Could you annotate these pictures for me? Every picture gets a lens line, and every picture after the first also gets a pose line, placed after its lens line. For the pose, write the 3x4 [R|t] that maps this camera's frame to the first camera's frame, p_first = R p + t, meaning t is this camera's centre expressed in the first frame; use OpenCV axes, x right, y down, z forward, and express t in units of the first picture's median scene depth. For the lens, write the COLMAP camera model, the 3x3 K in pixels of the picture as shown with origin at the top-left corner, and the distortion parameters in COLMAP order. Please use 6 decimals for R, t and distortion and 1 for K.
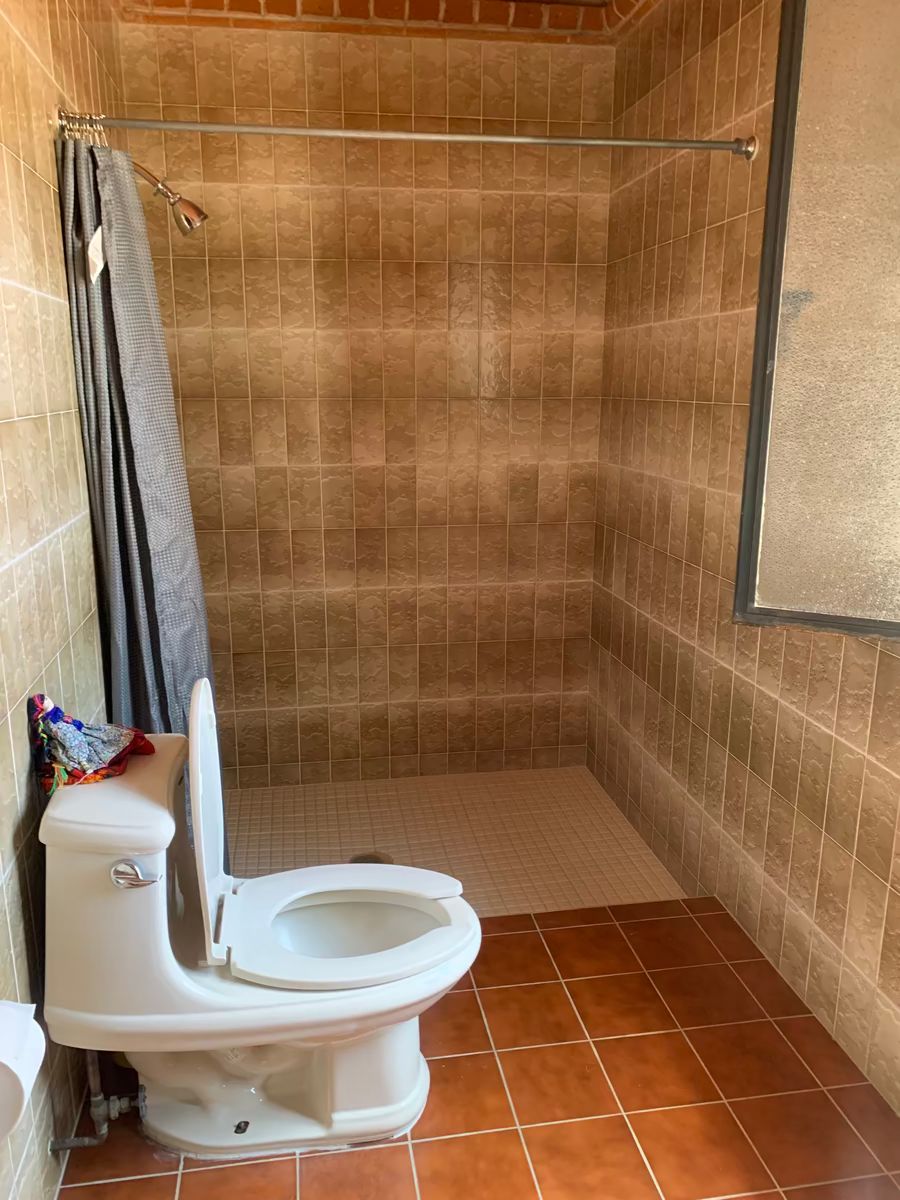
lens RADIAL K [[916.6, 0, 452.6], [0, 916.6, 600.3], [0, 0, 1]] dist [0.028870, -0.024522]
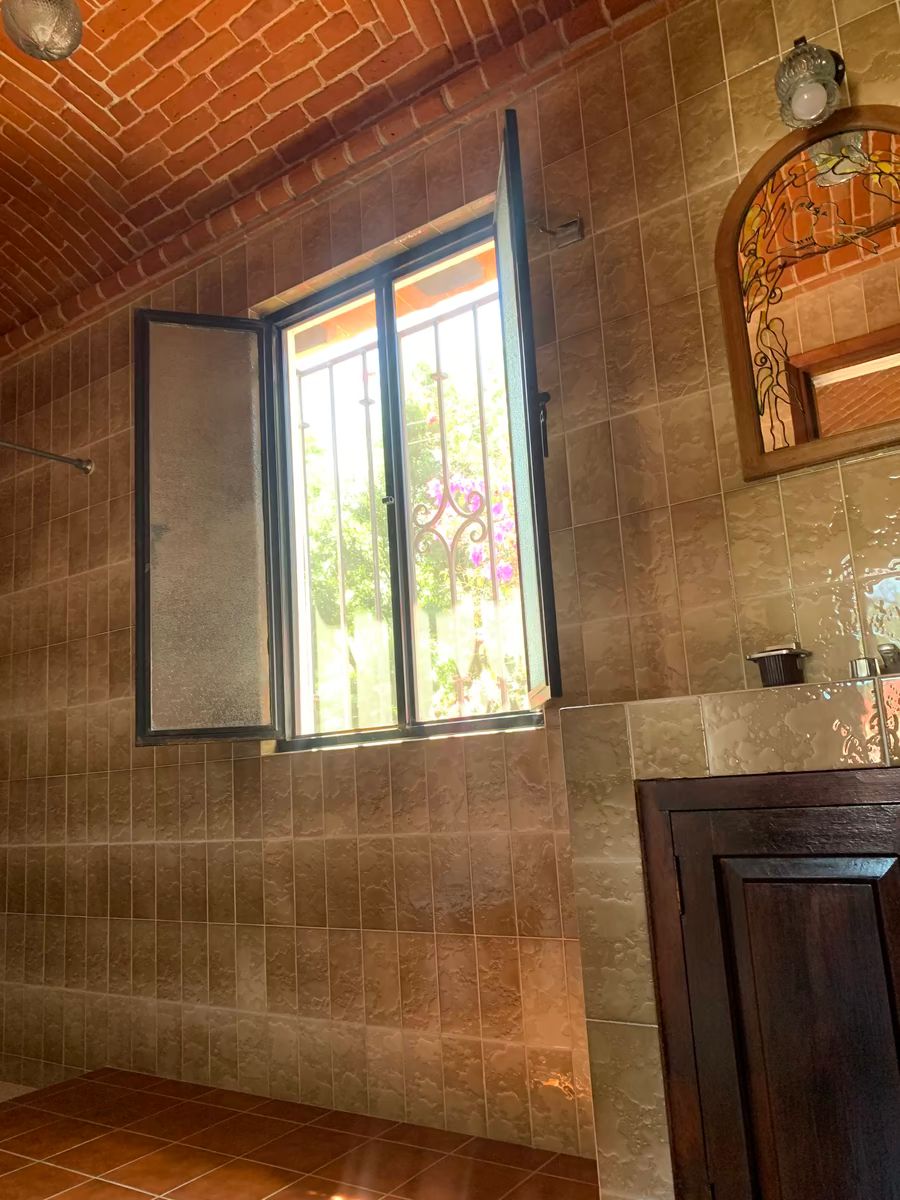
lens RADIAL K [[916.6, 0, 446.4], [0, 916.6, 600.7], [0, 0, 1]] dist [0.028870, -0.024522]
pose [[0.699999, 0.083600, 0.709234, -0.275594], [0.235347, 0.910641, -0.339623, 0.308426], [-0.674250, 0.404652, 0.617773, -0.182097]]
